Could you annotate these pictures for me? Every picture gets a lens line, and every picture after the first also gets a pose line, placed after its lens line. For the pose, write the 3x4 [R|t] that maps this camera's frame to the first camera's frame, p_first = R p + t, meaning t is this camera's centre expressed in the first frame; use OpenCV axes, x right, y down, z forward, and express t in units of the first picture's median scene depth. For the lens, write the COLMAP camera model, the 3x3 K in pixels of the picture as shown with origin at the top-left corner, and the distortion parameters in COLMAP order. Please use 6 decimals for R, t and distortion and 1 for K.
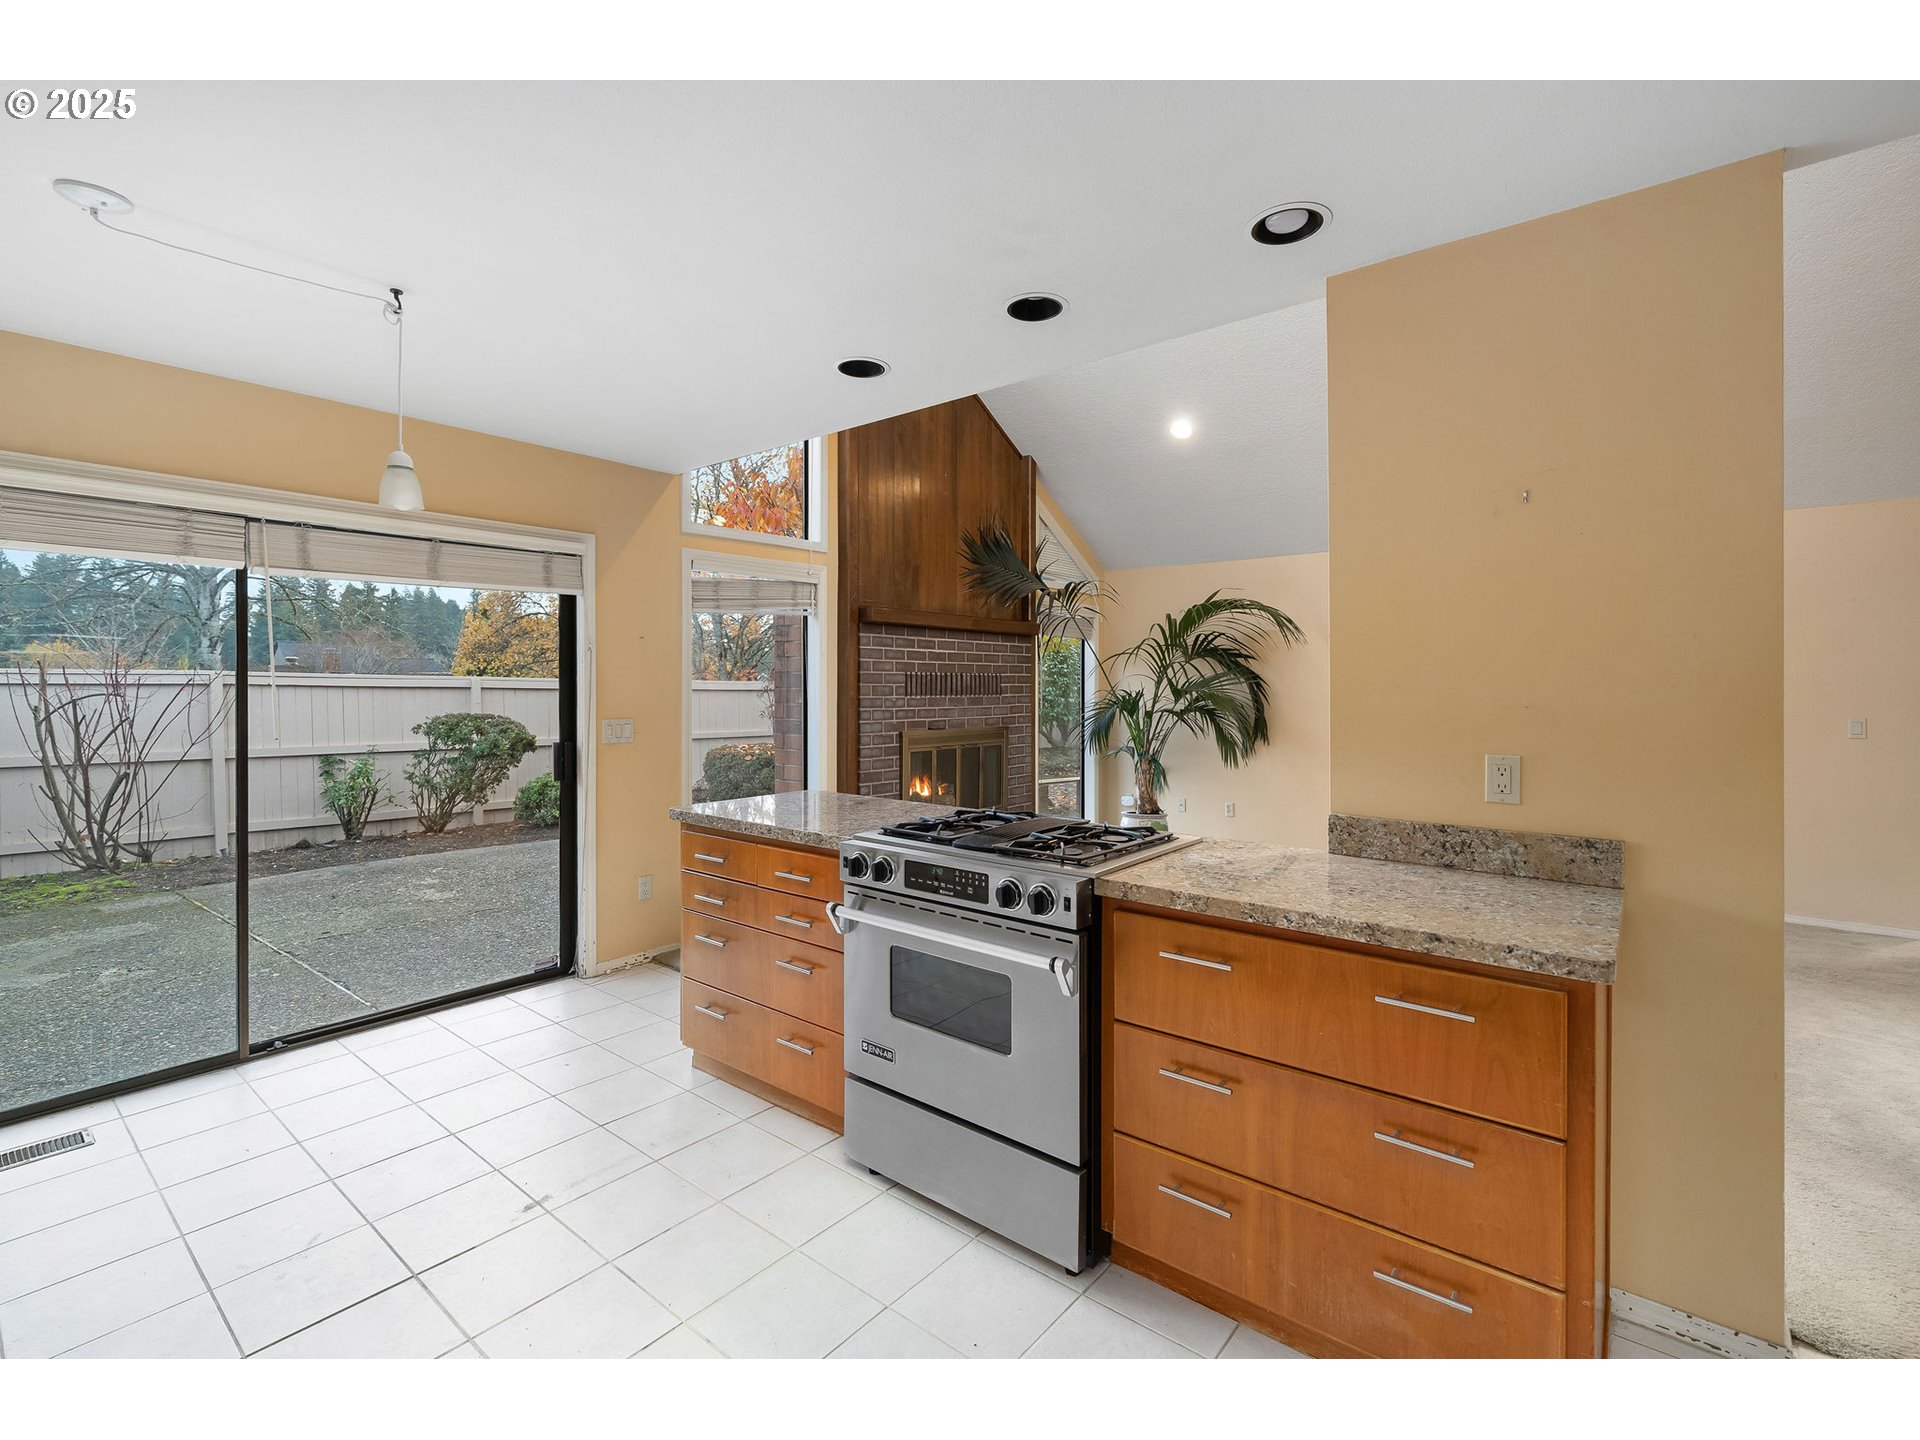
lens RADIAL K [[860.1, 0, 969.8], [0, 860.1, 687.2], [0, 0, 1]] dist [0.002202, 0.000178]
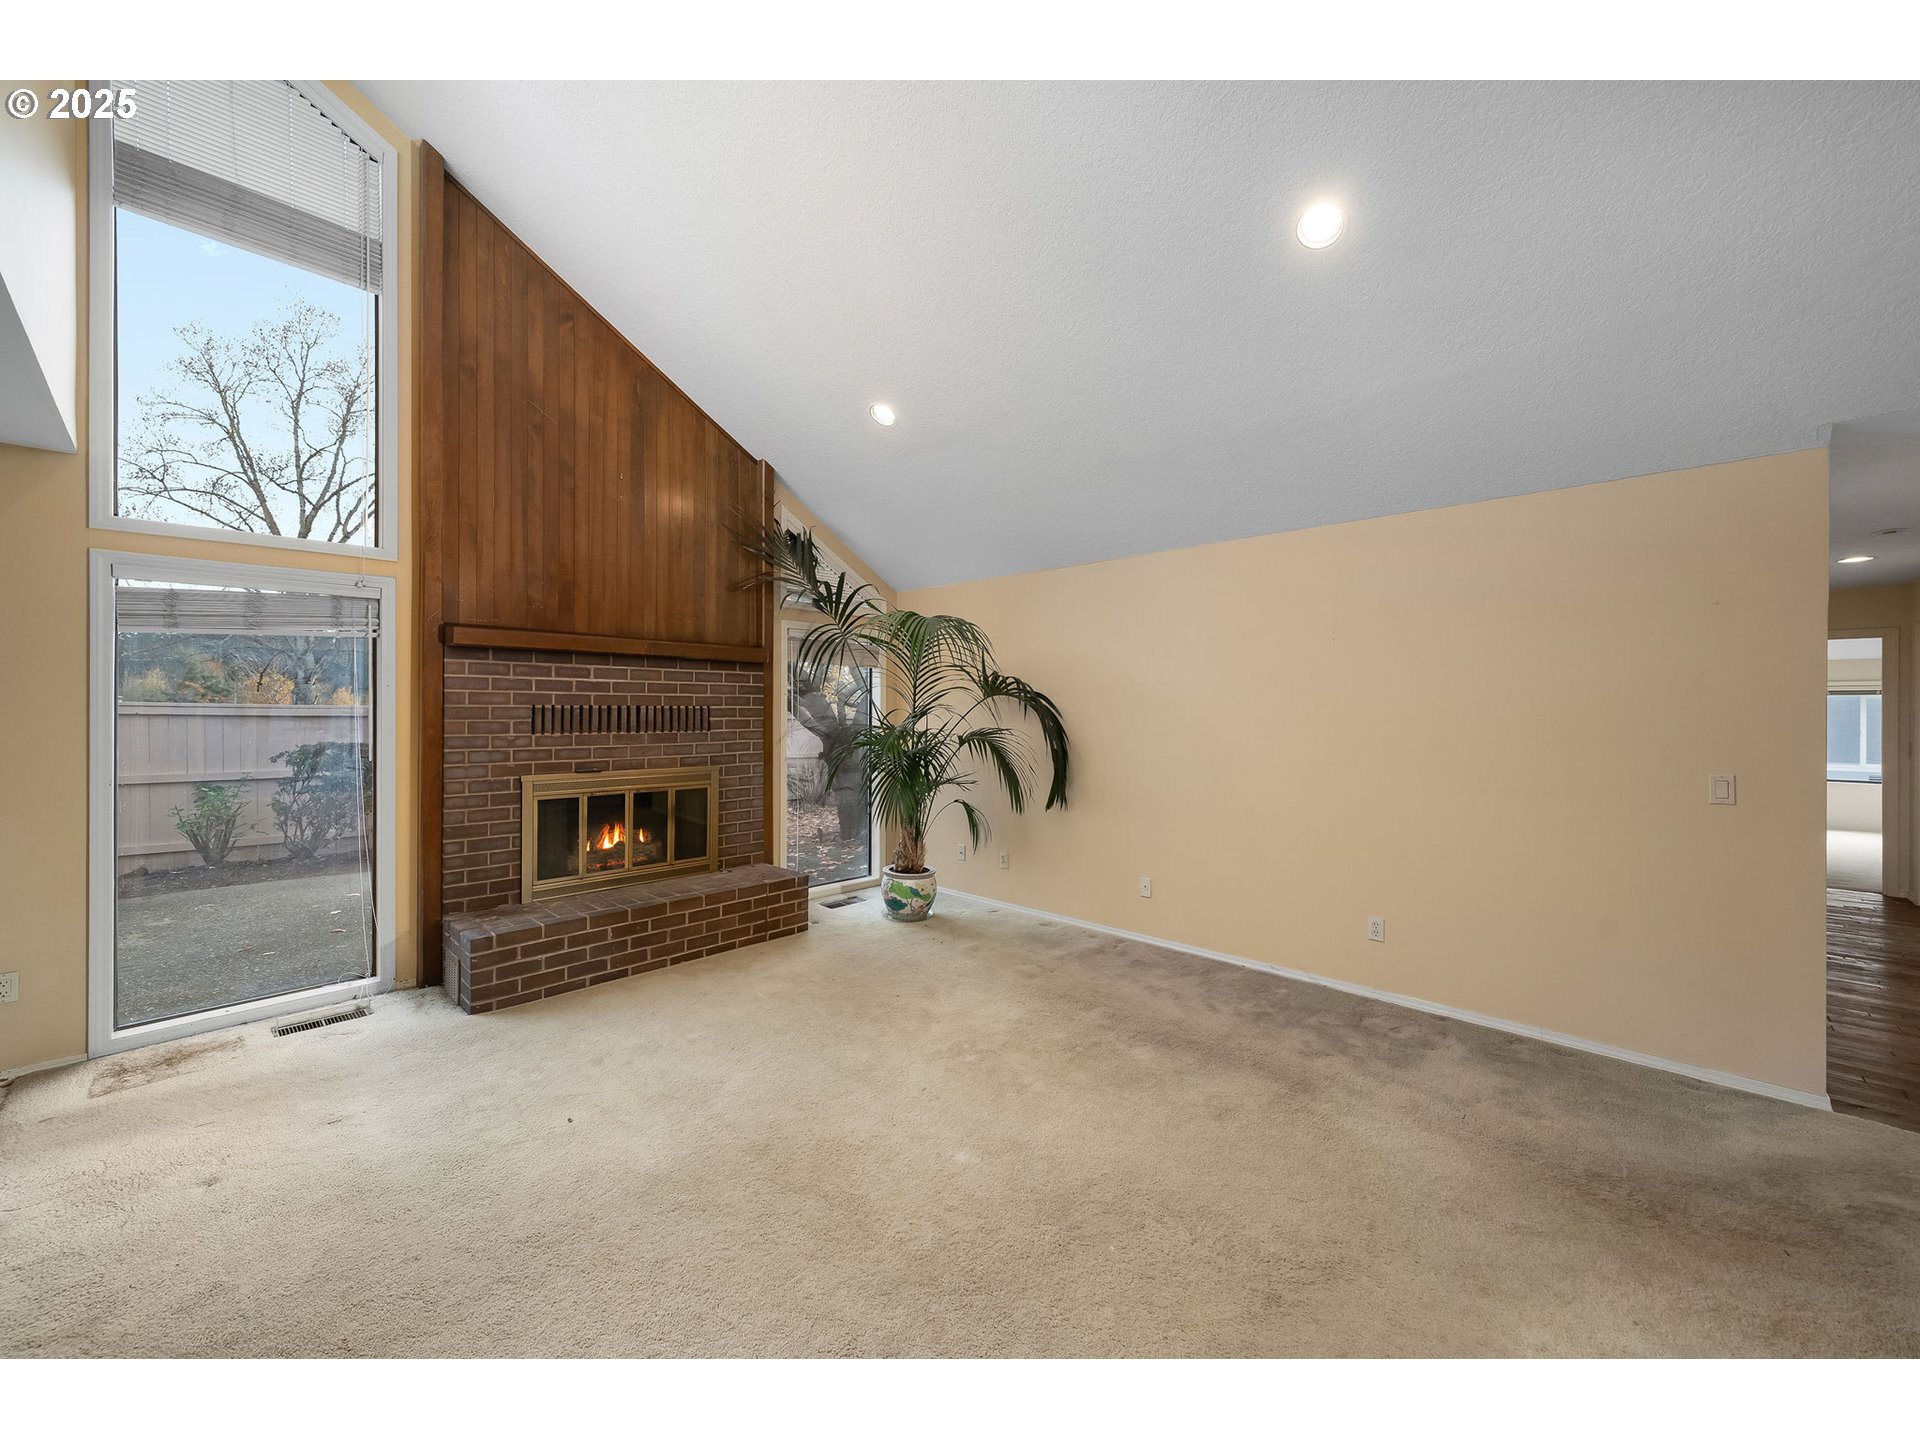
lens RADIAL K [[744.9, 0, 965.4], [0, 744.9, 711.0], [0, 0, 1]] dist [0.000369, 0.000108]
pose [[0.996537, 0.001171, -0.083144, 0.364784], [-0.001285, 0.999998, -0.001314, -0.010286], [0.083142, 0.001416, 0.996537, 0.273444]]
